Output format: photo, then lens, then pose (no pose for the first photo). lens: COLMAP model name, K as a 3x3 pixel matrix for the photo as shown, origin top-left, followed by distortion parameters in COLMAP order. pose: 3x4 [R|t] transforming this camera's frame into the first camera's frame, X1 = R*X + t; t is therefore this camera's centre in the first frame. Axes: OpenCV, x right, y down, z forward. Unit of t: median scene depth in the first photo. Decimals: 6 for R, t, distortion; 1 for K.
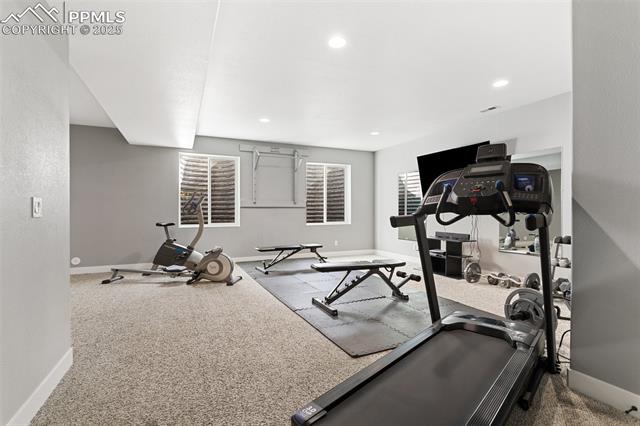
lens RADIAL K [[320.2, 0, 319.0], [0, 320.2, 213.1], [0, 0, 1]] dist [0.001643, -0.000039]
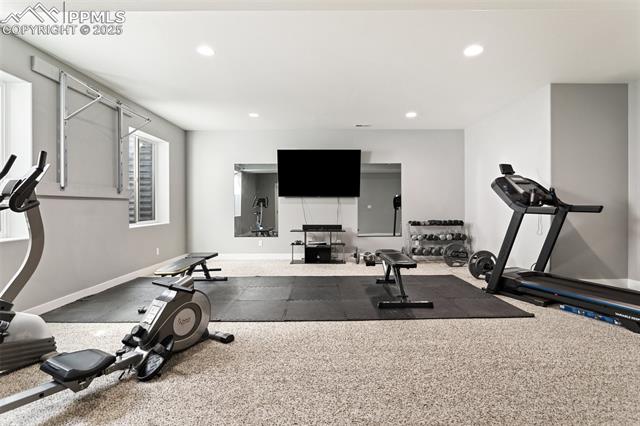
lens RADIAL K [[320.2, 0, 318.8], [0, 320.2, 208.3], [0, 0, 1]] dist [0.001643, -0.000039]
pose [[0.397694, -0.009547, 0.917468, -0.473299], [0.009030, 0.999938, 0.006491, -0.001272], [-0.917474, 0.005703, 0.397756, 0.427489]]
